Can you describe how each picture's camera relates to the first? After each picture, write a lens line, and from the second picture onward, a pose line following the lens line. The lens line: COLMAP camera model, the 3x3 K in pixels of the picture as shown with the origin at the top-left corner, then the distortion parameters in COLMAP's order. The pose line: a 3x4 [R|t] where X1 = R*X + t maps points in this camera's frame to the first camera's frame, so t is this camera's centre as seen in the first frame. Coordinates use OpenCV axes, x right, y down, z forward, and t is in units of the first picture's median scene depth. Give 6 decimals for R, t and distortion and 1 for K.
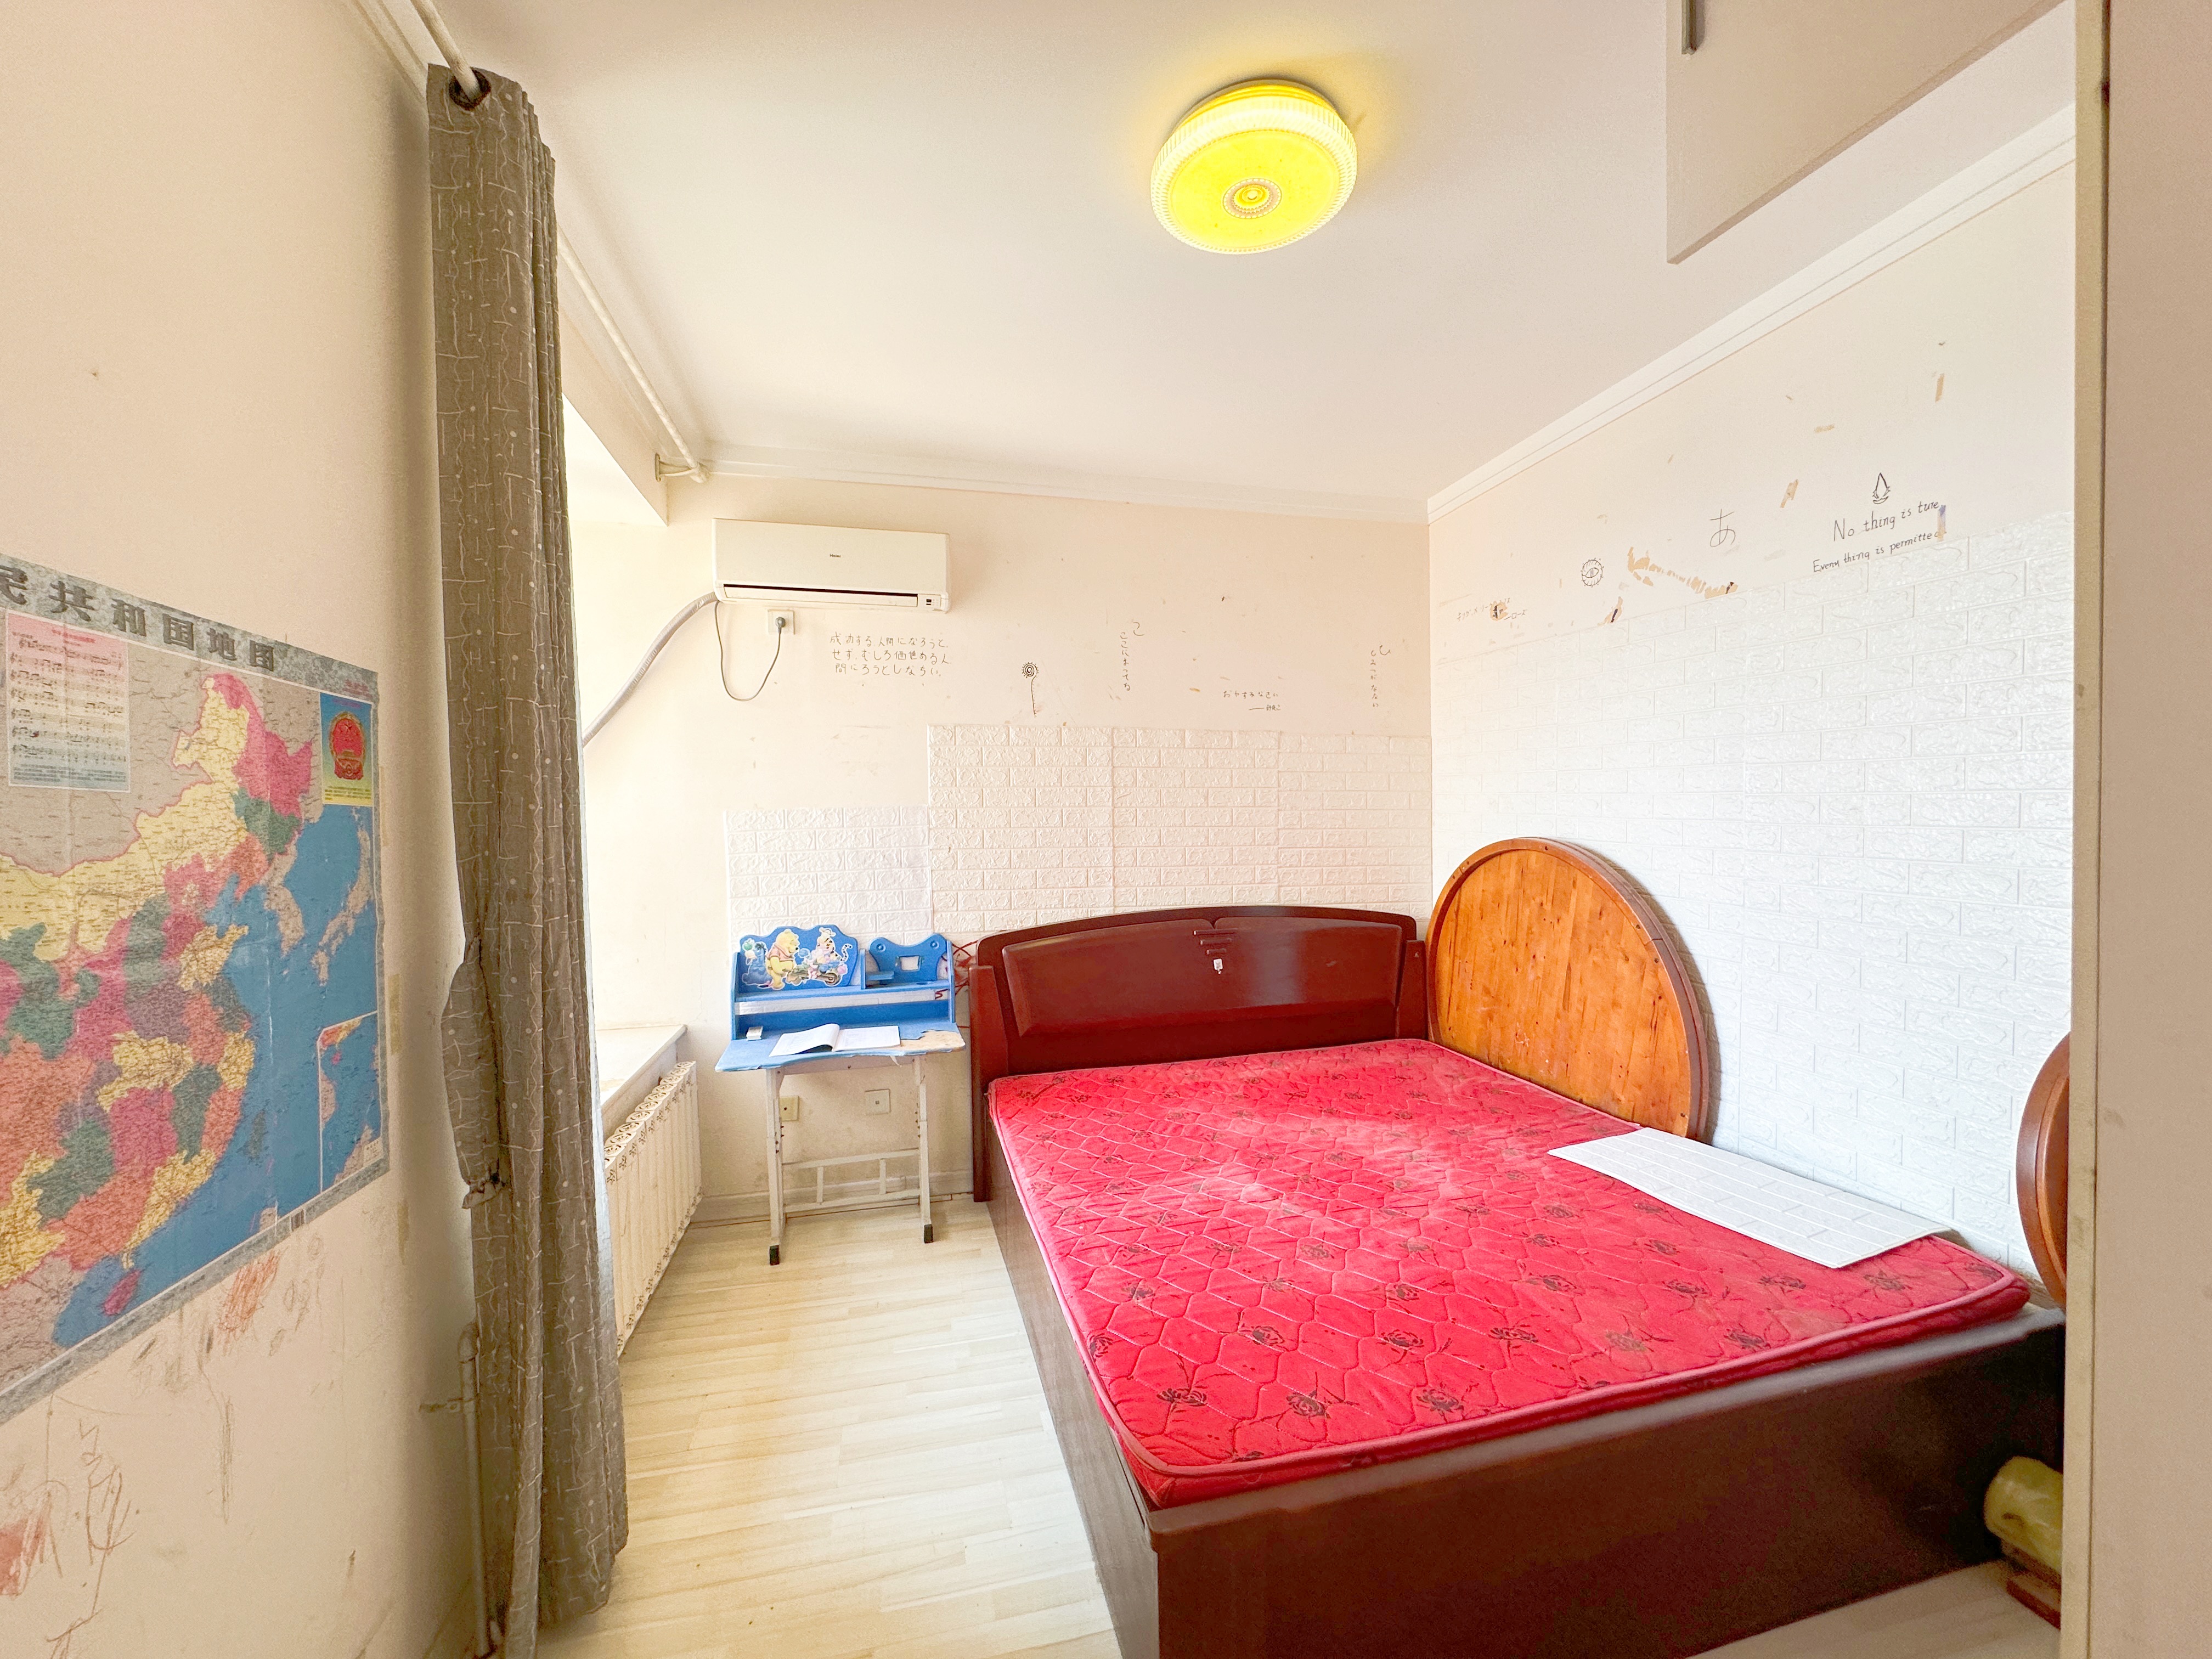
lens RADIAL K [[902.2, 0, 1102.4], [0, 902.2, 830.6], [0, 0, 1]] dist [-0.014724, -0.000211]
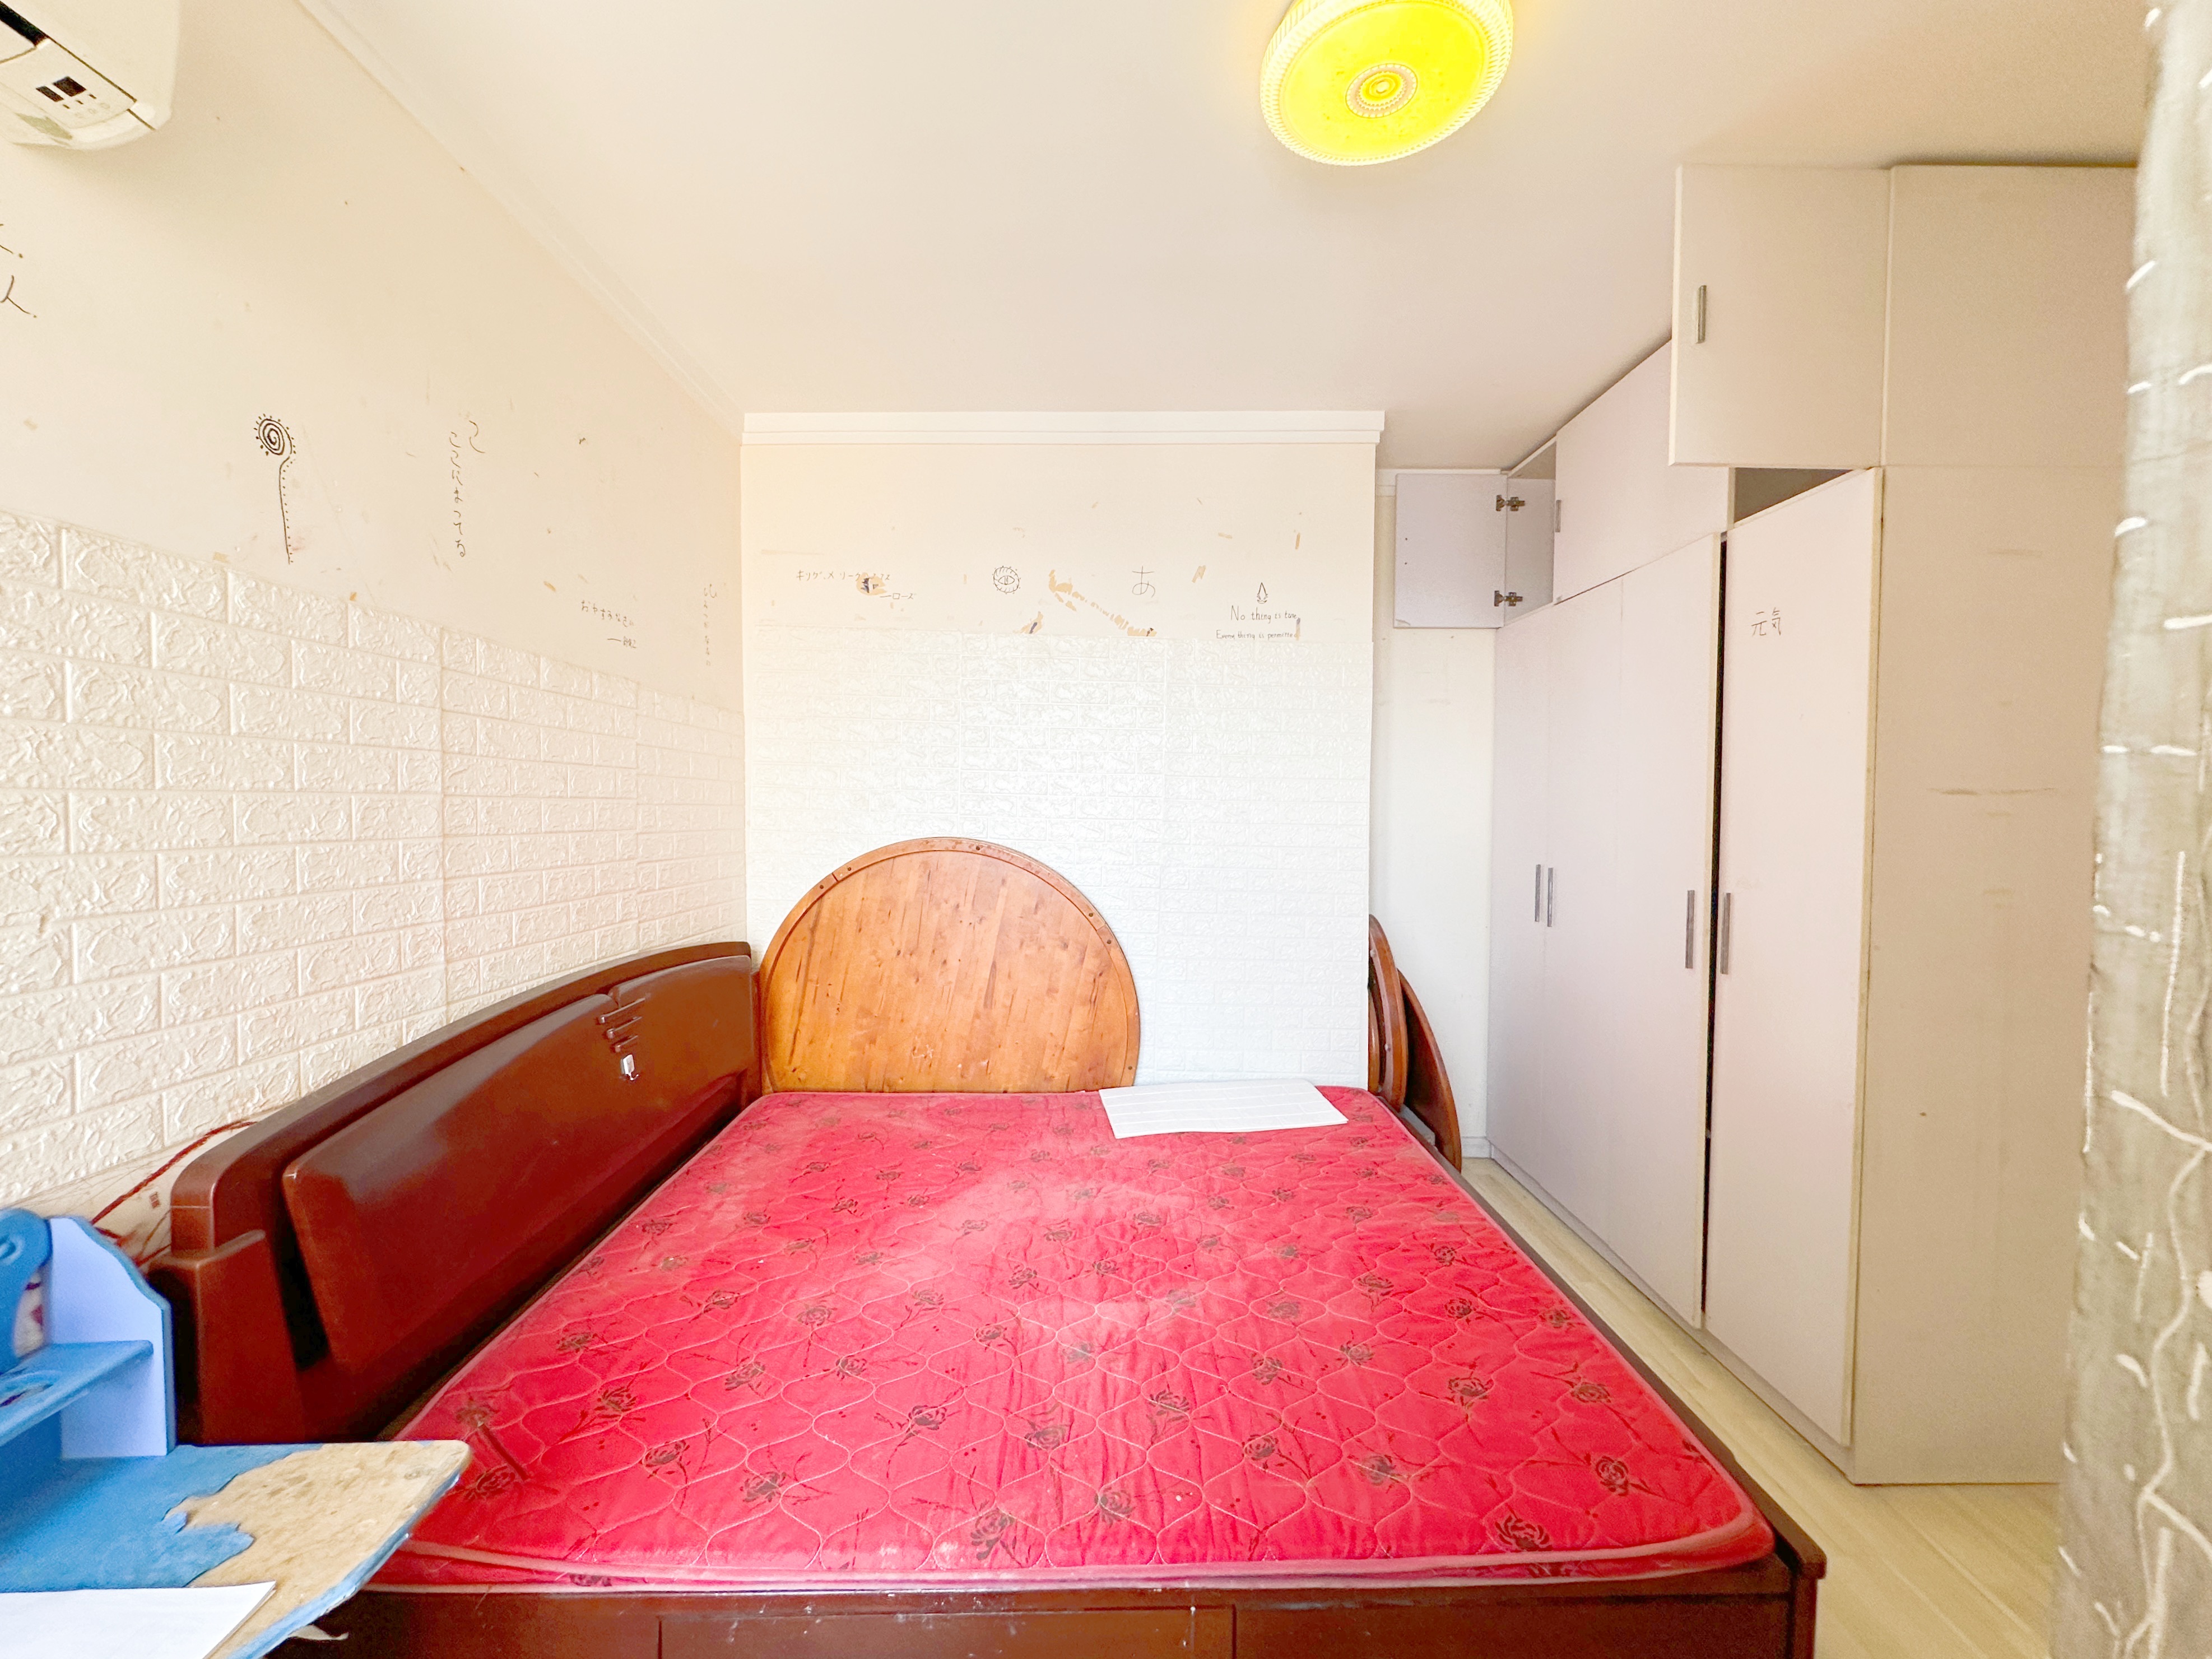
lens RADIAL K [[902.2, 0, 1107.9], [0, 902.2, 833.4], [0, 0, 1]] dist [-0.014724, -0.000211]
pose [[0.206413, -0.020433, 0.978252, -0.424760], [0.007523, 0.999786, 0.019296, -0.014194], [-0.978436, 0.003377, 0.206523, 0.635154]]
